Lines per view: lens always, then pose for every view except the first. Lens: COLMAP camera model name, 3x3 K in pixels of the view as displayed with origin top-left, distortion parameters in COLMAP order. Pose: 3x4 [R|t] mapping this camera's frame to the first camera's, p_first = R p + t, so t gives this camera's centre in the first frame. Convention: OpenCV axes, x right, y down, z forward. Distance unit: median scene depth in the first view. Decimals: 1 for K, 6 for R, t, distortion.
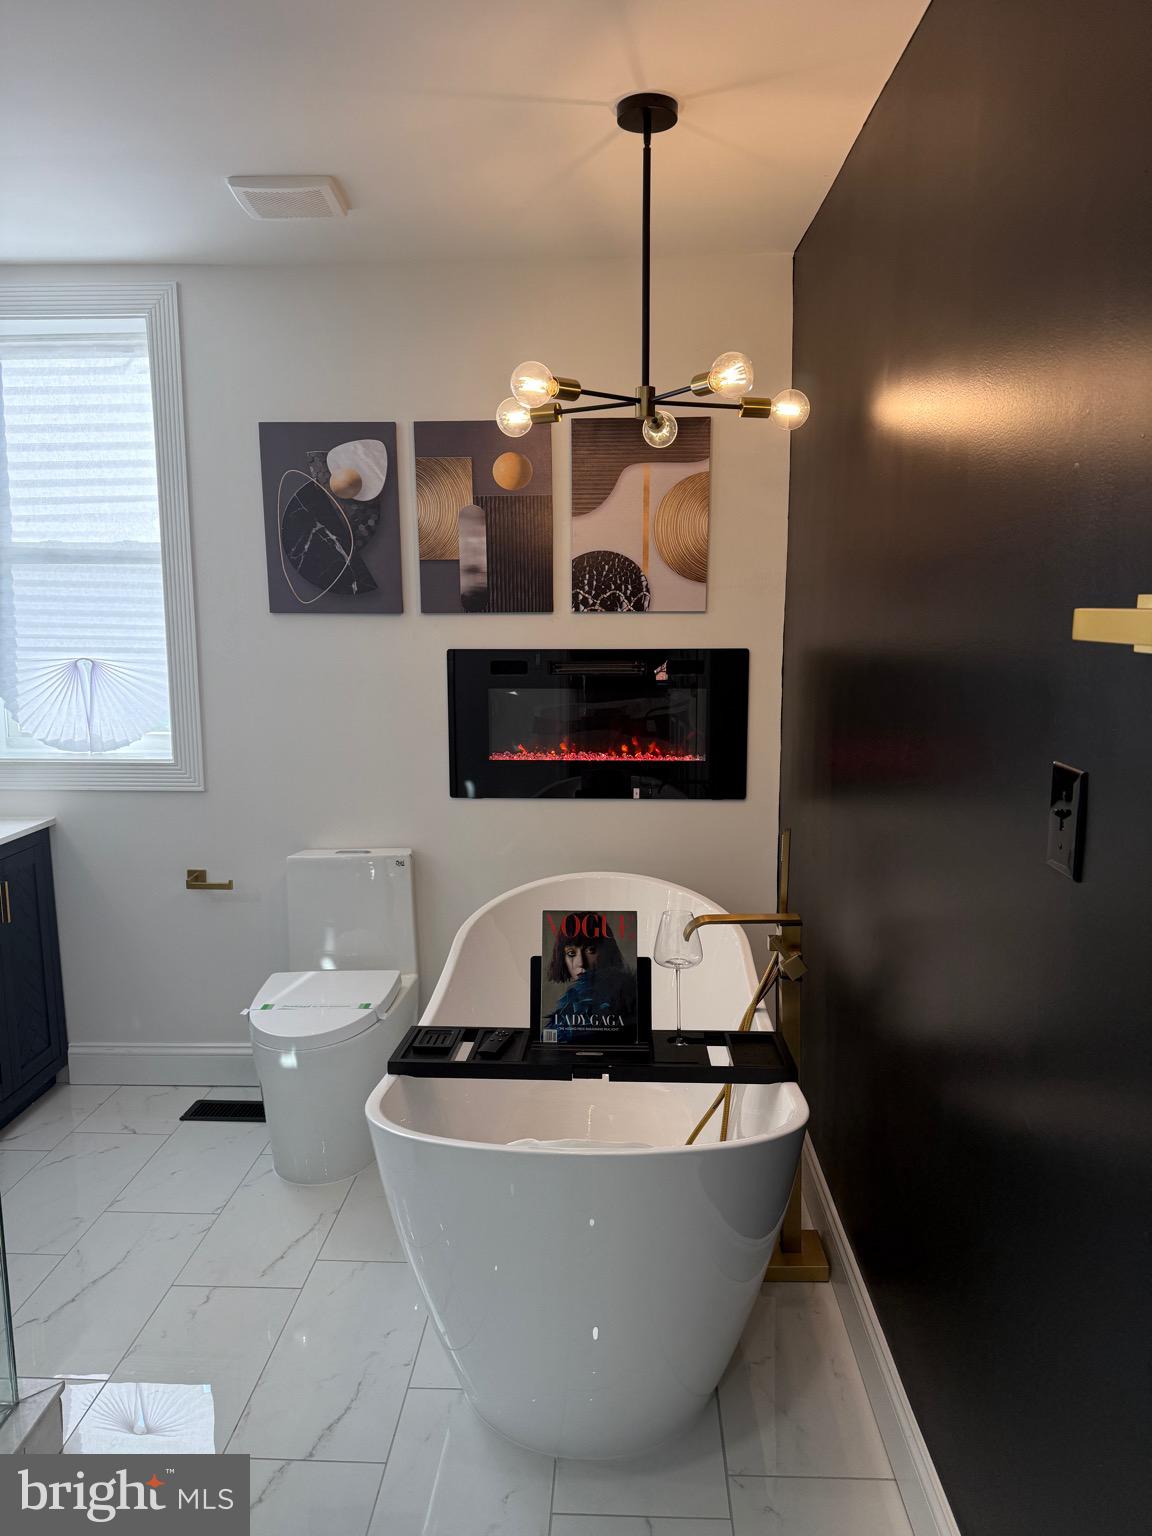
lens RADIAL K [[1074.7, 0, 562.4], [0, 1074.7, 762.7], [0, 0, 1]] dist [0.073417, -0.088578]
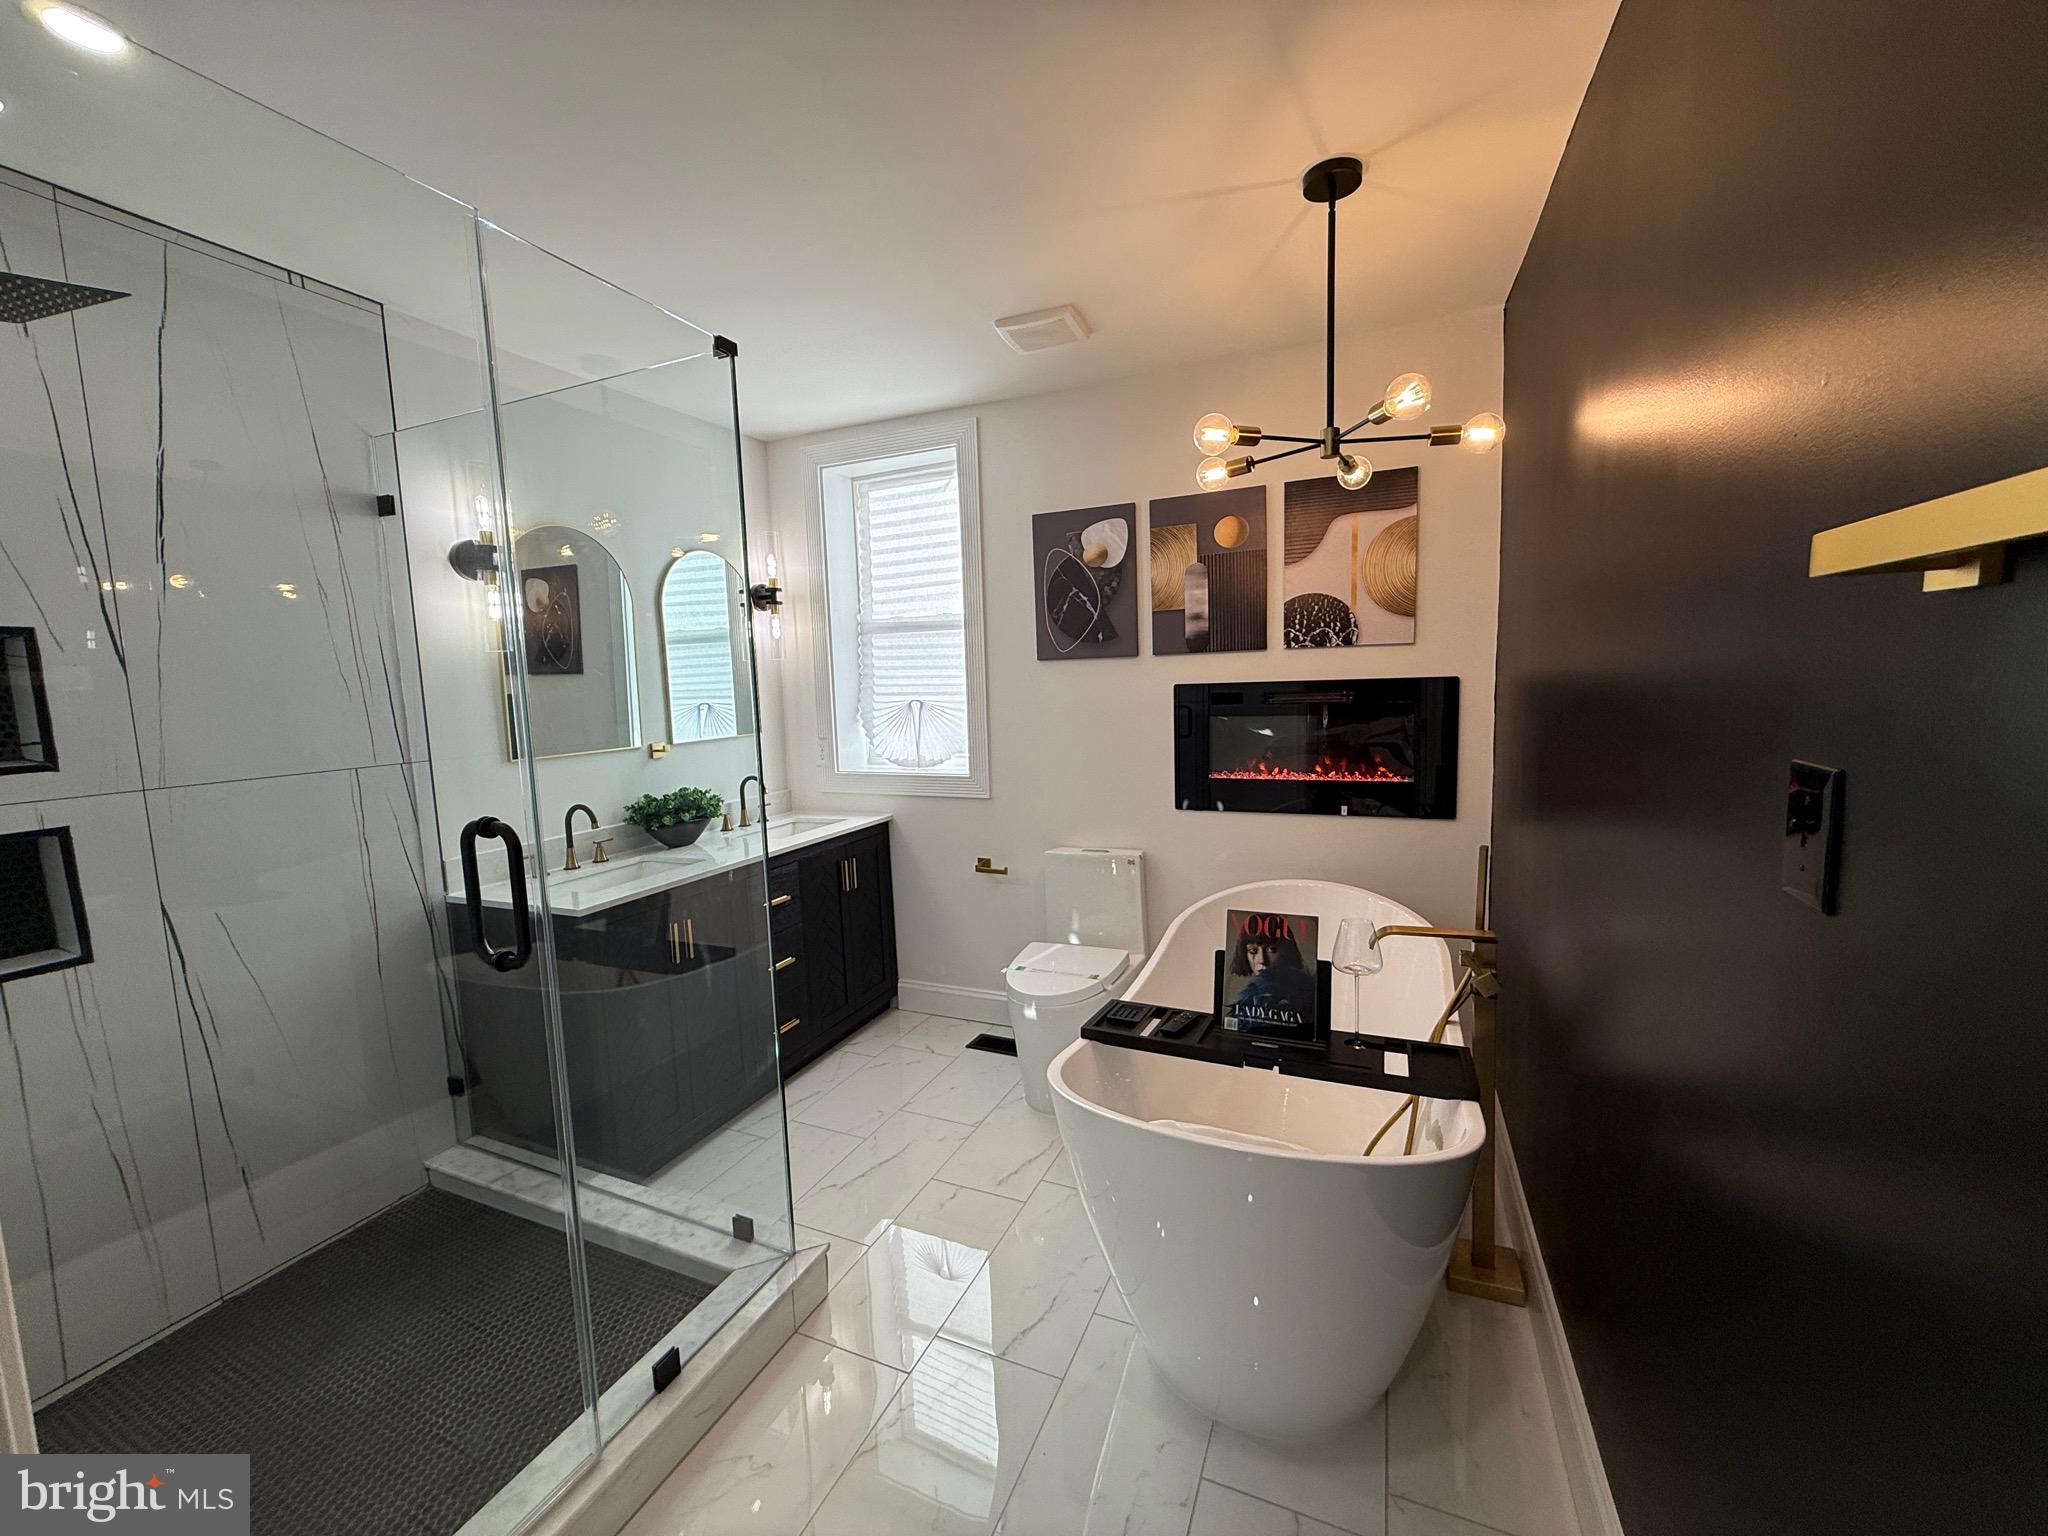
lens RADIAL K [[810.2, 0, 1014.8], [0, 810.2, 766.4], [0, 0, 1]] dist [-0.001322, 0.002214]
pose [[0.931632, 0.011725, -0.363213, 0.065756], [-0.022006, 0.999465, -0.024181, 0.013024], [0.362736, 0.030520, 0.931392, 0.117224]]
